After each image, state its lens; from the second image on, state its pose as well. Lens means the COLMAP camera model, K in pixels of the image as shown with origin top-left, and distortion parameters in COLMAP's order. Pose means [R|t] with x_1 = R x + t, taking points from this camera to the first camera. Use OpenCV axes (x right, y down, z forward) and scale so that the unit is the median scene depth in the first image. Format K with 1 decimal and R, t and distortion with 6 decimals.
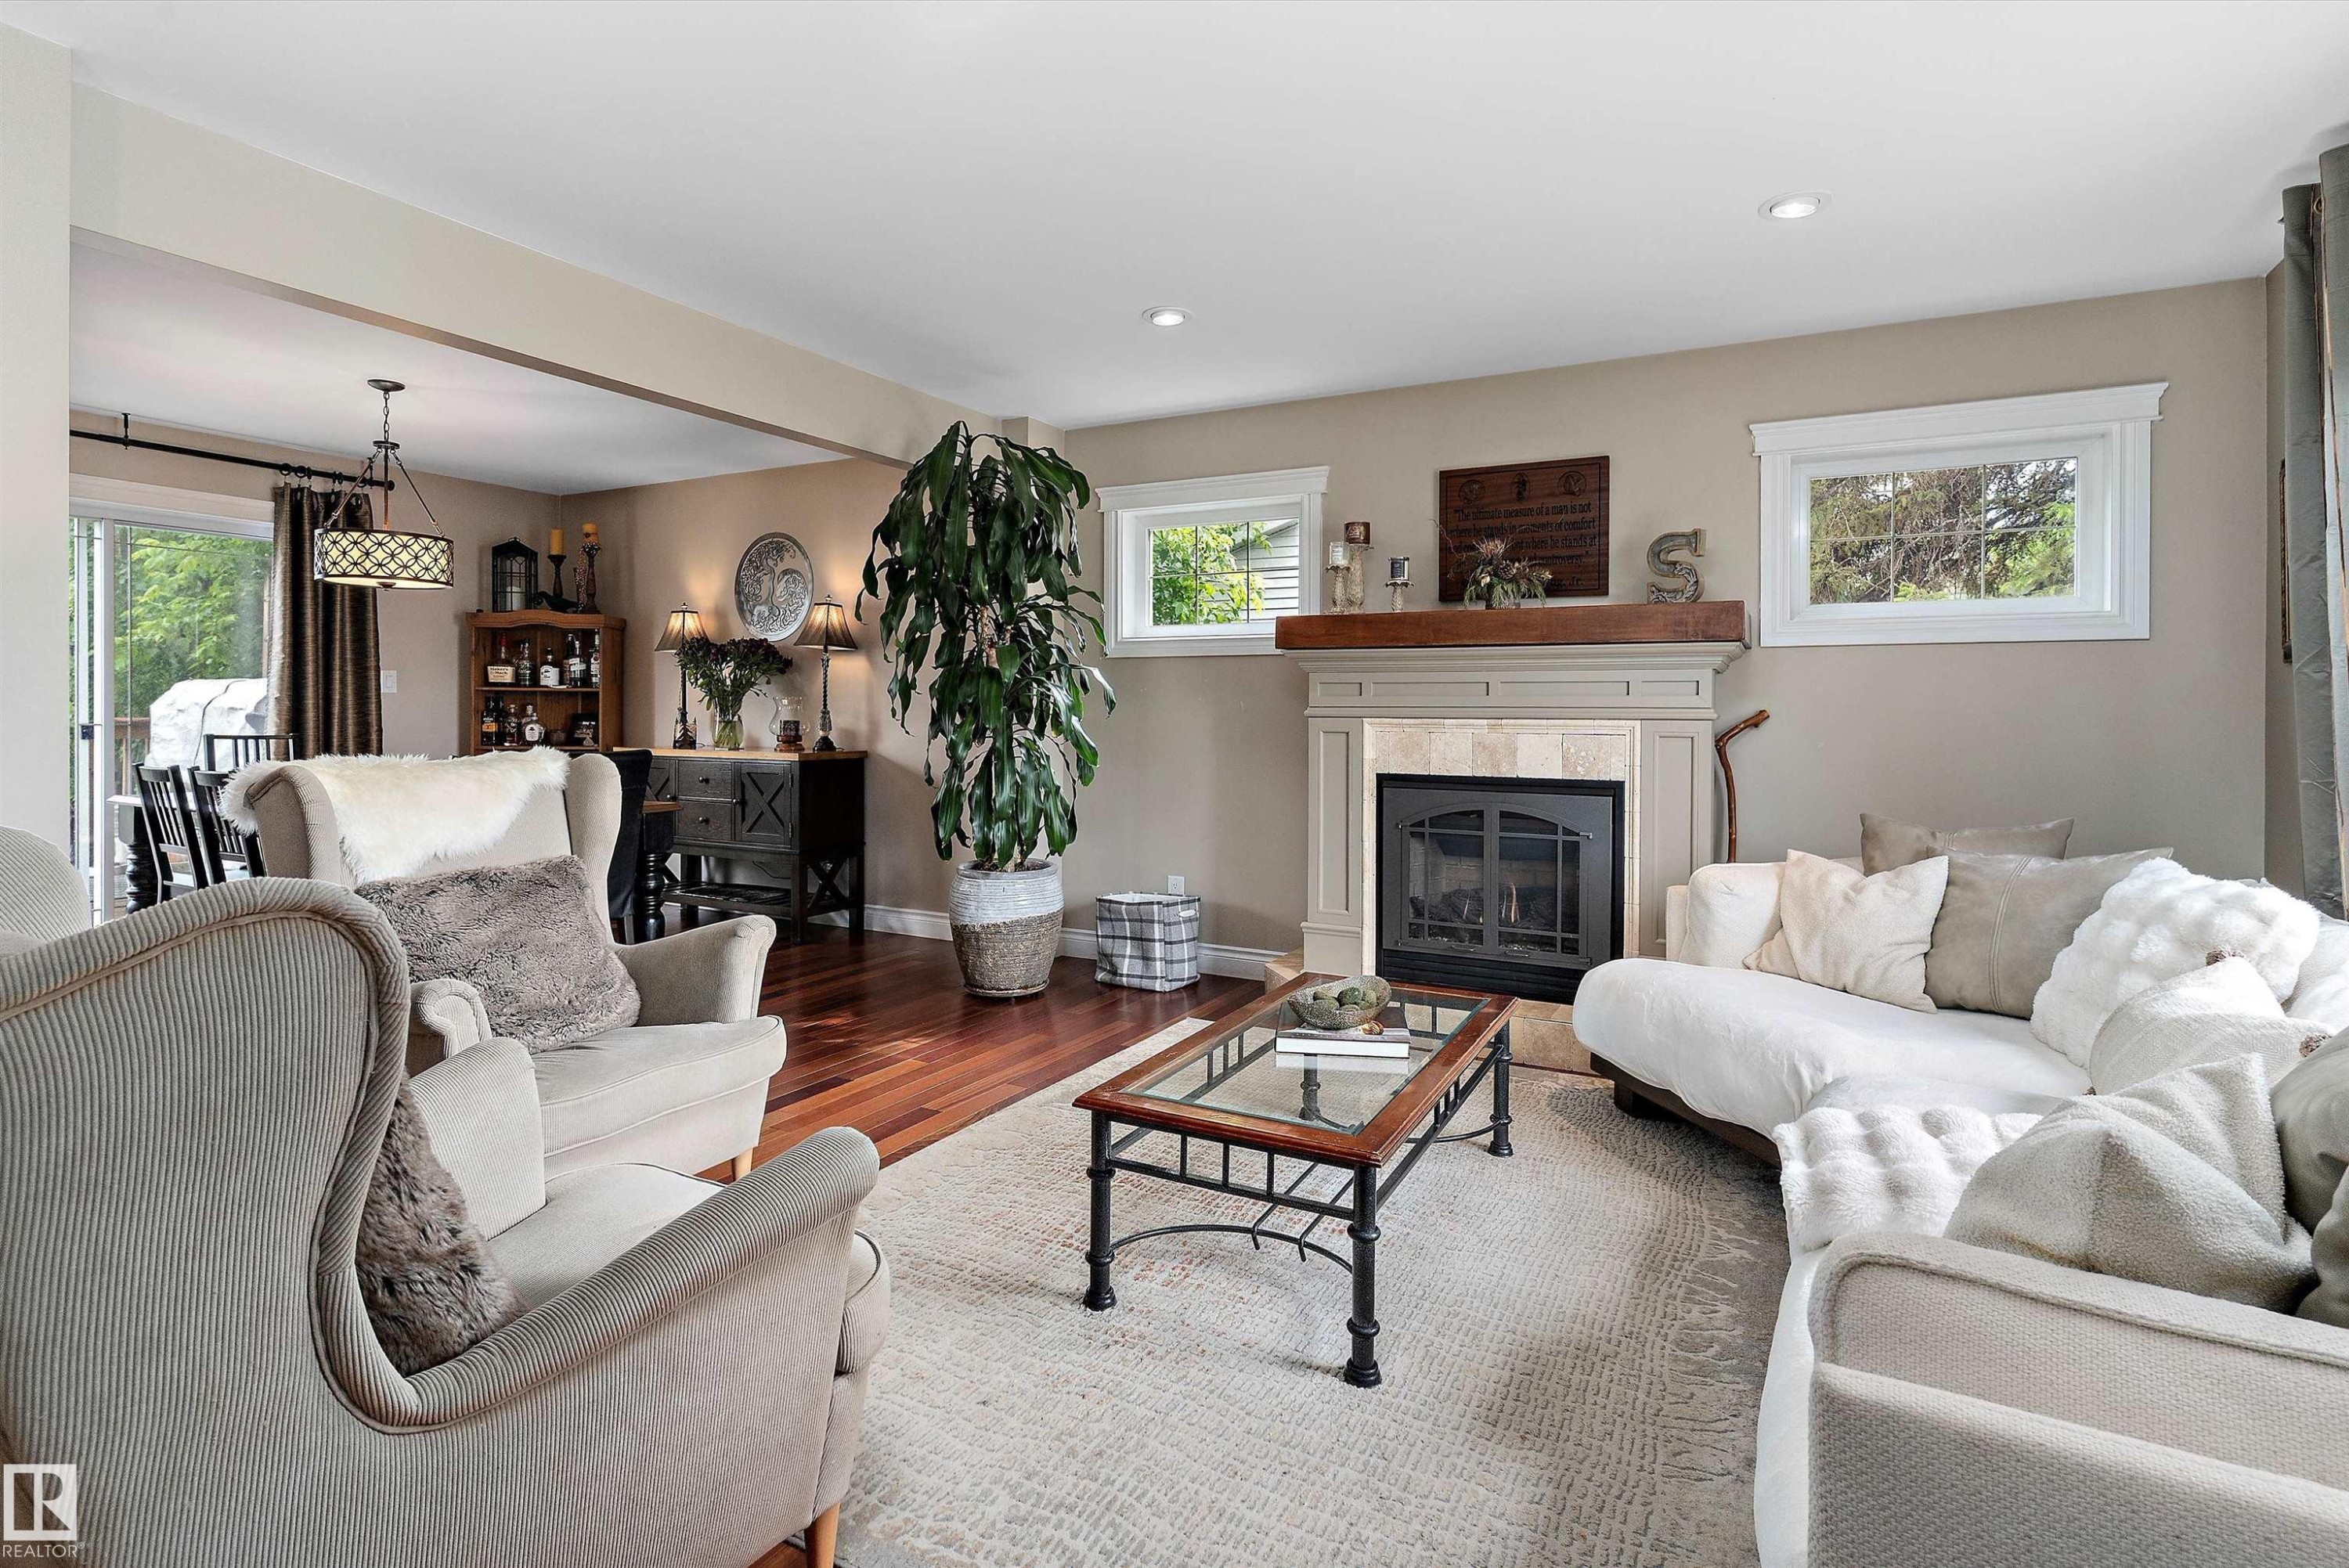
lens RADIAL K [[1155.4, 0, 1176.7], [0, 1155.4, 711.9], [0, 0, 1]] dist [0.000180, 0.000008]
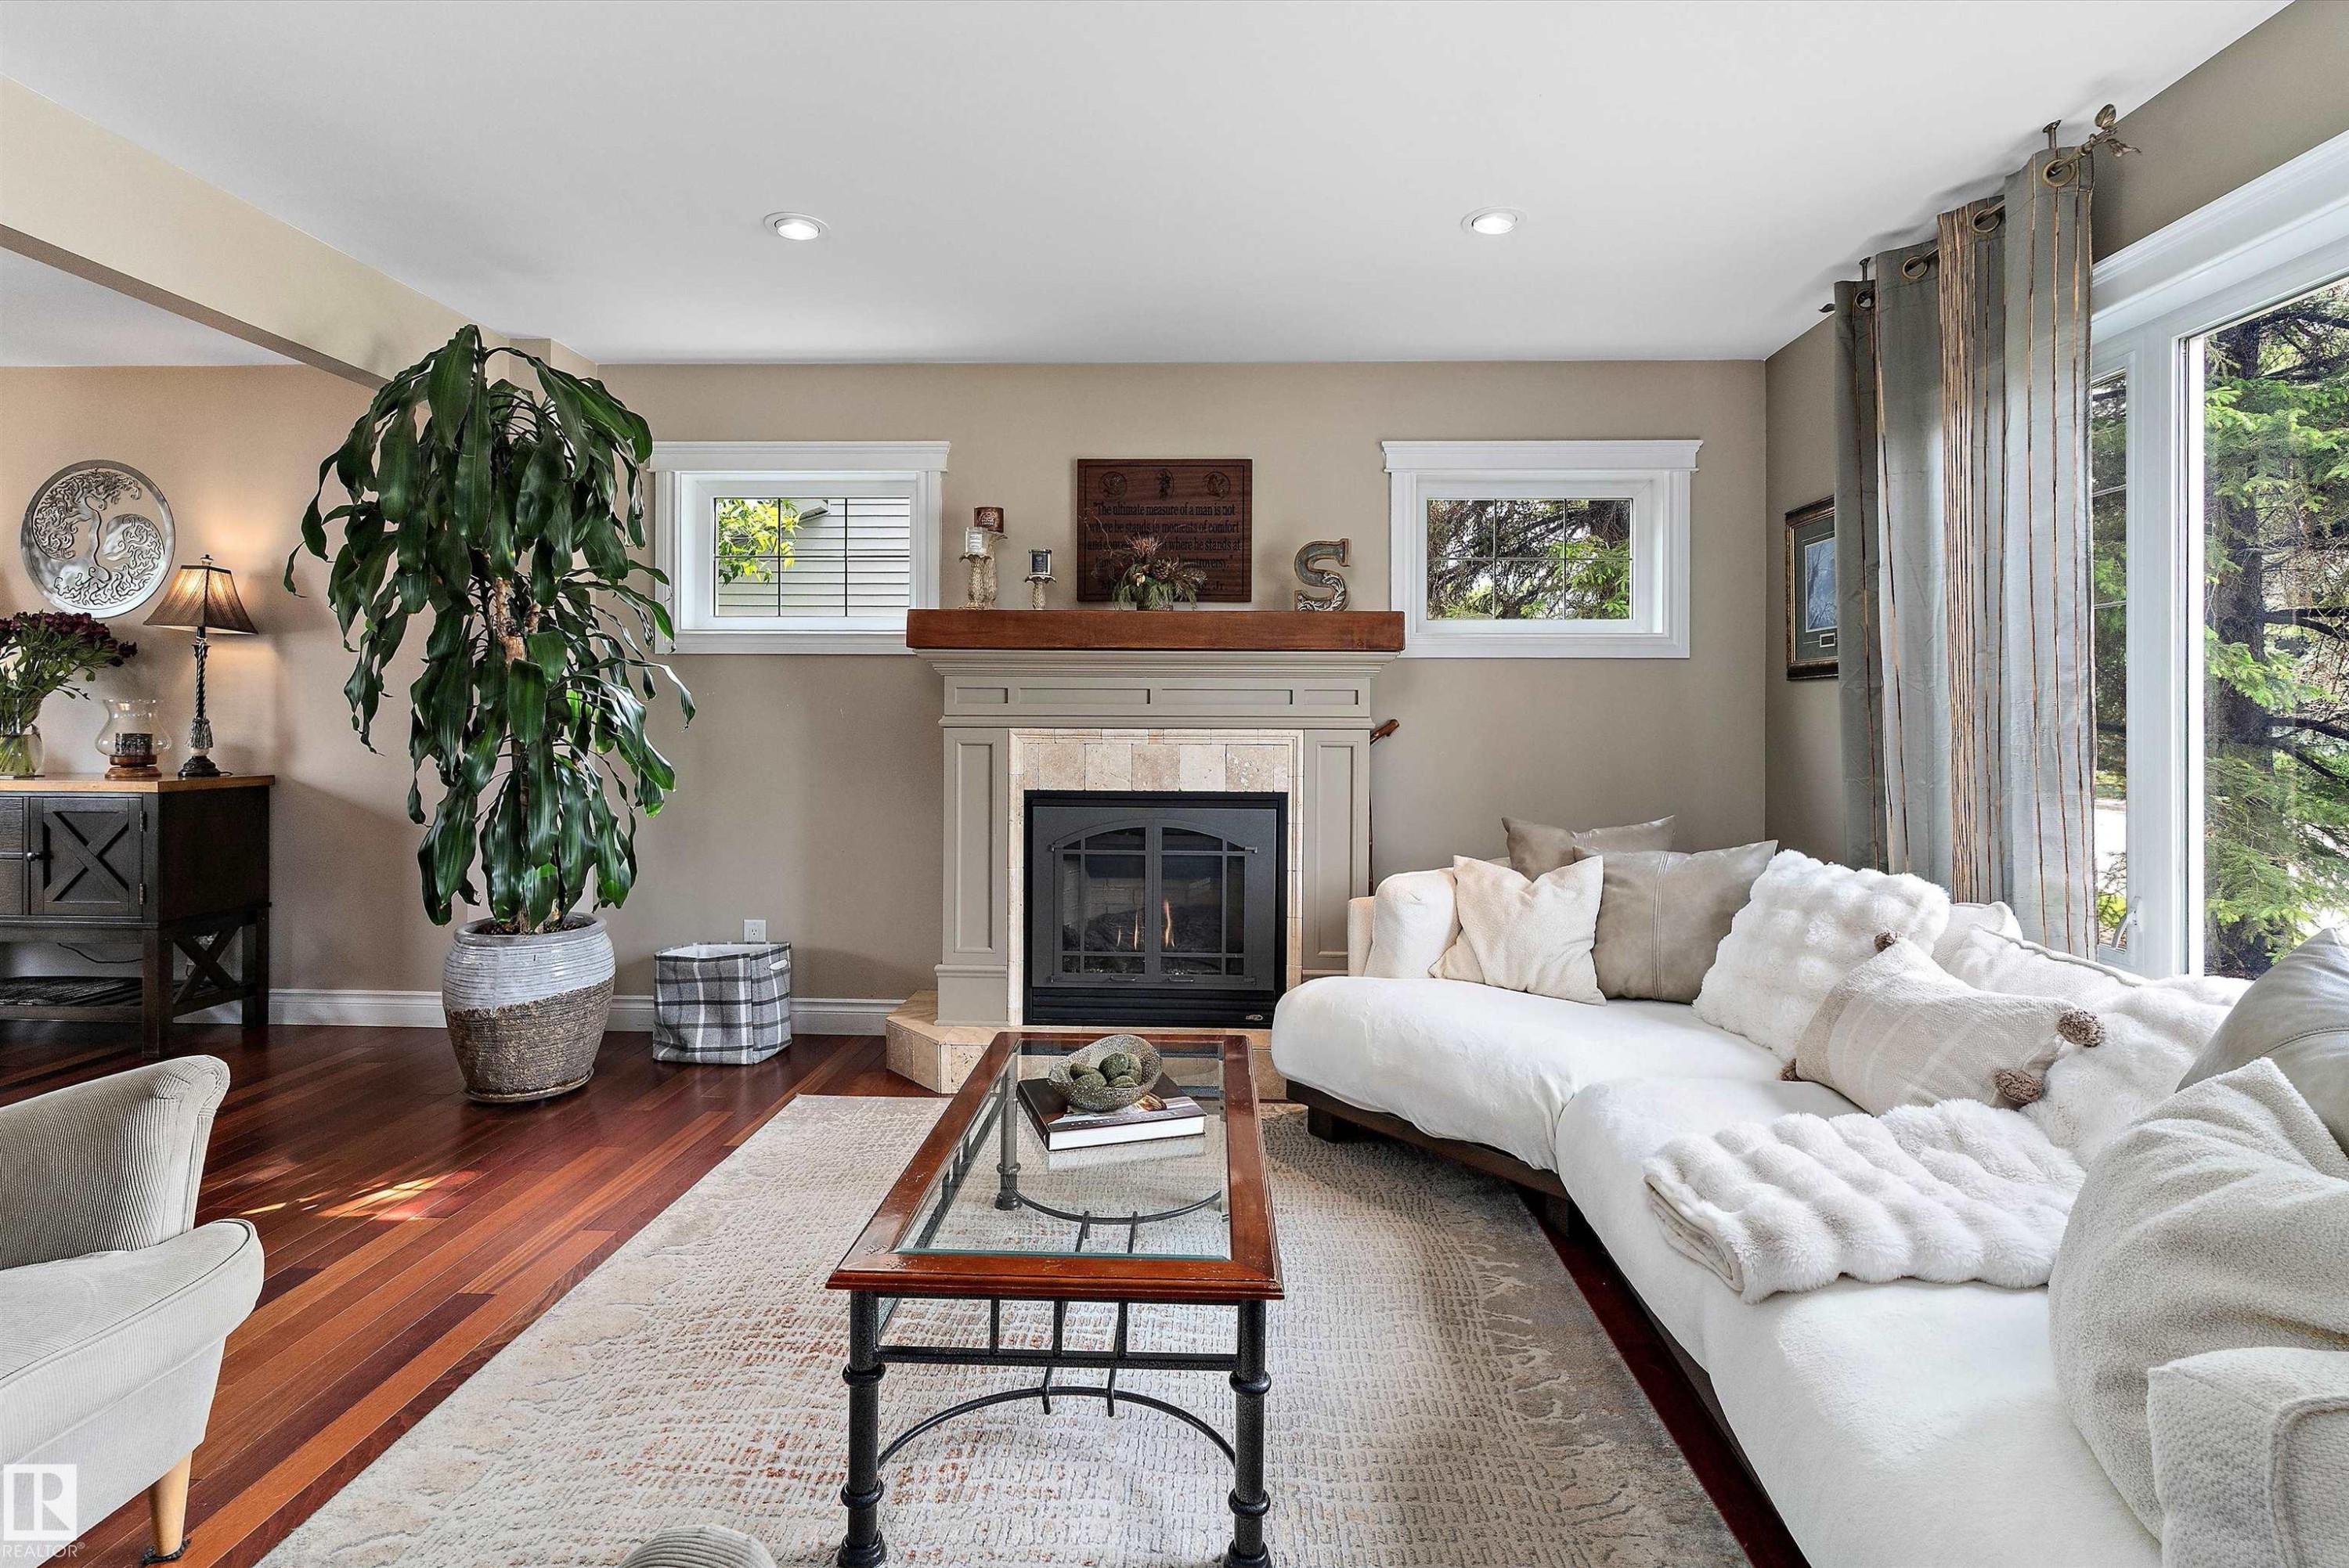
lens RADIAL K [[1153.5, 0, 1186.0], [0, 1153.5, 719.3], [0, 0, 1]] dist [-0.000329, -0.000387]
pose [[0.897215, 0.000557, 0.441594, -0.107265], [0.000039, 0.999999, -0.001340, -0.000283], [-0.441595, 0.001220, 0.897214, 0.149249]]
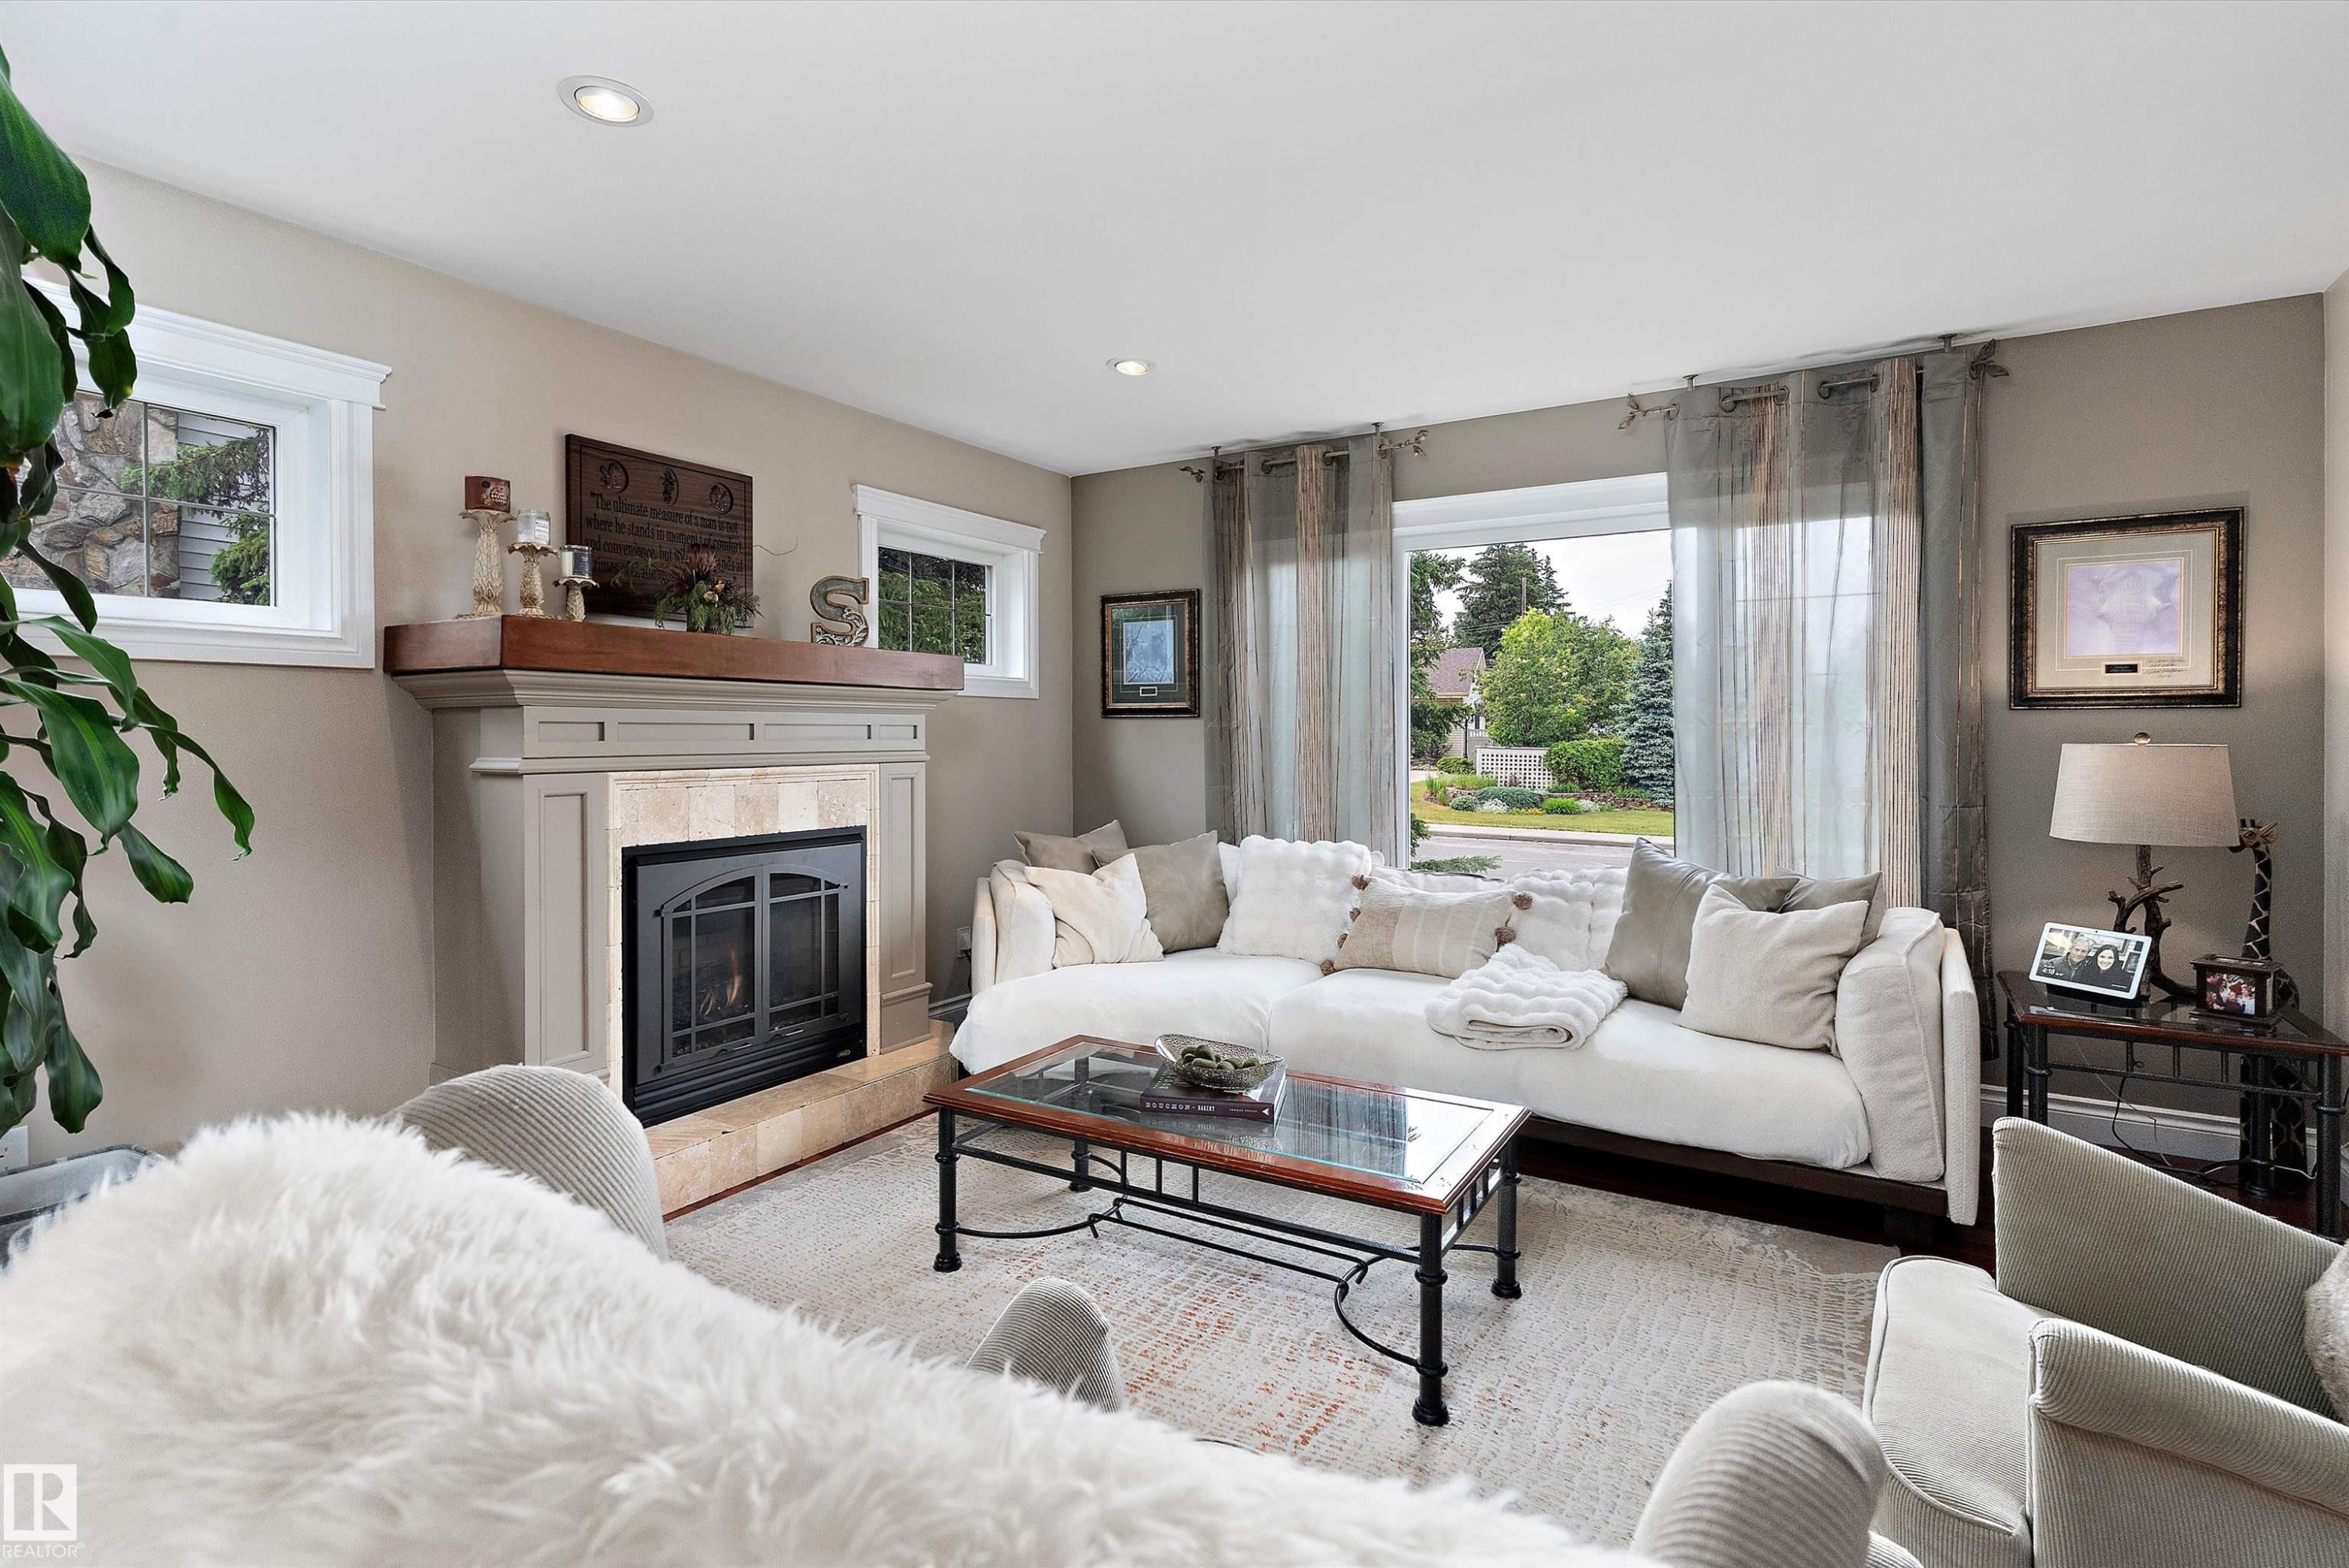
lens RADIAL K [[1124.7, 0, 1183.2], [0, 1124.7, 756.7], [0, 0, 1]] dist [0.000903, 0.000606]
pose [[0.047877, -0.025305, 0.998533, -0.510362], [0.002167, 0.999679, 0.025230, -0.020919], [-0.998851, 0.000956, 0.047917, 0.615920]]
